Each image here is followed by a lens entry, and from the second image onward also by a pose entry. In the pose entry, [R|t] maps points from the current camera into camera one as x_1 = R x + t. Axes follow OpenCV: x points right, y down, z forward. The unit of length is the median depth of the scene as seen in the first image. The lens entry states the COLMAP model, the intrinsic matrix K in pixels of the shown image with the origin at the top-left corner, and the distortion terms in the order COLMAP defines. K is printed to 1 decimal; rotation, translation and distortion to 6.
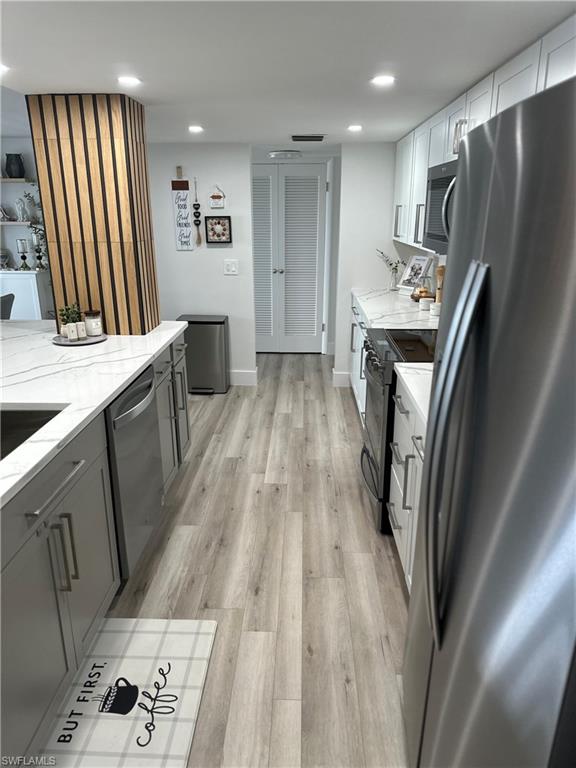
lens RADIAL K [[535.4, 0, 288.0], [0, 535.4, 384.0], [0, 0, 1]] dist [0.168072, -0.263446]
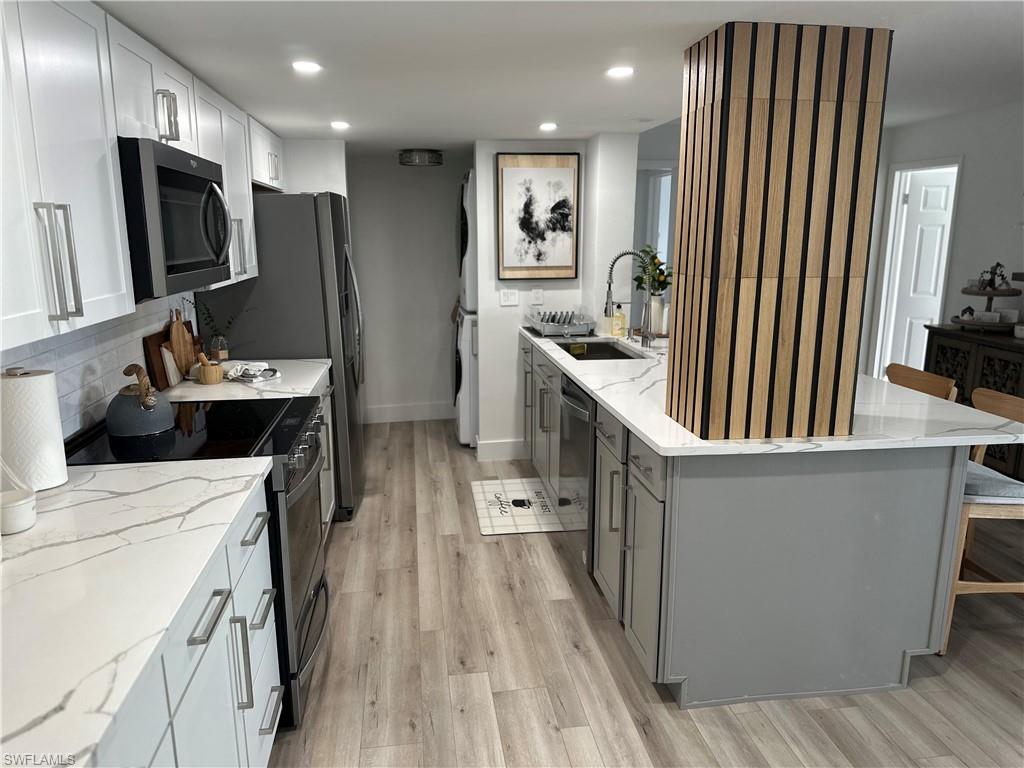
lens RADIAL K [[713.8, 0, 512.0], [0, 713.8, 384.0], [0, 0, 1]] dist [0.168072, -0.263446]
pose [[-0.984840, 0.041401, -0.168450, 0.056242], [-0.047770, 0.868819, 0.492820, -0.538024], [0.166756, 0.493395, -0.853671, 1.701331]]
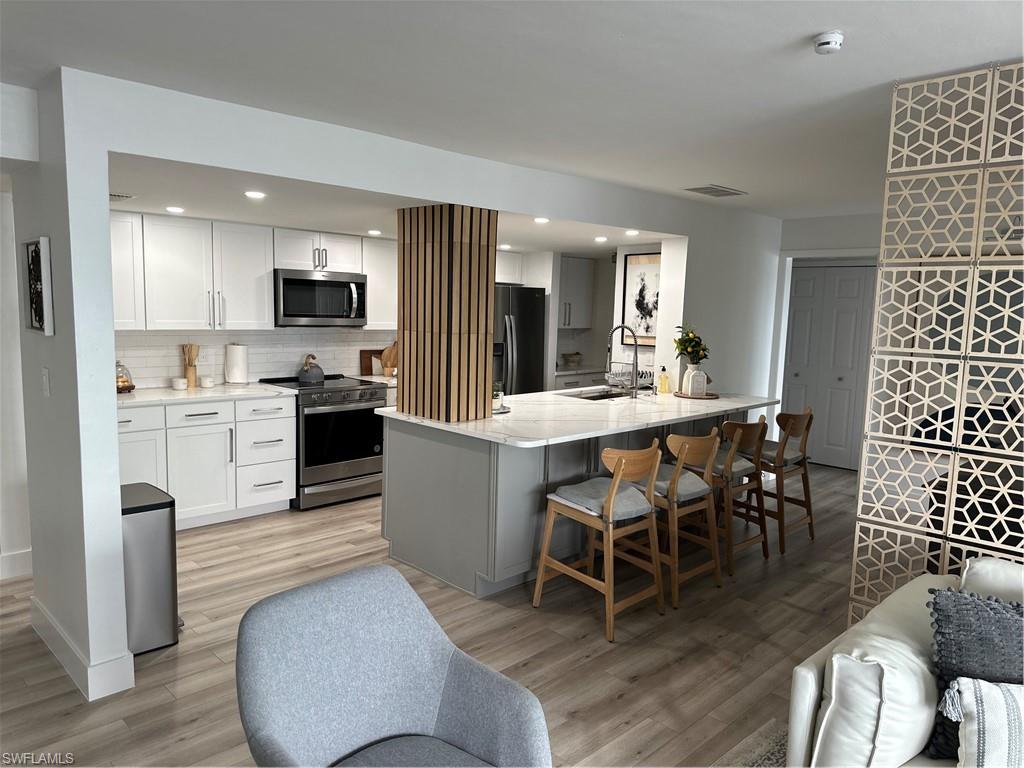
lens RADIAL K [[713.8, 0, 512.0], [0, 713.8, 384.0], [0, 0, 1]] dist [0.168072, -0.263446]
pose [[-0.726489, -0.095893, 0.680455, -1.423791], [0.185090, 0.926315, 0.328151, -0.612353], [-0.661783, 0.364343, -0.655208, 1.901439]]
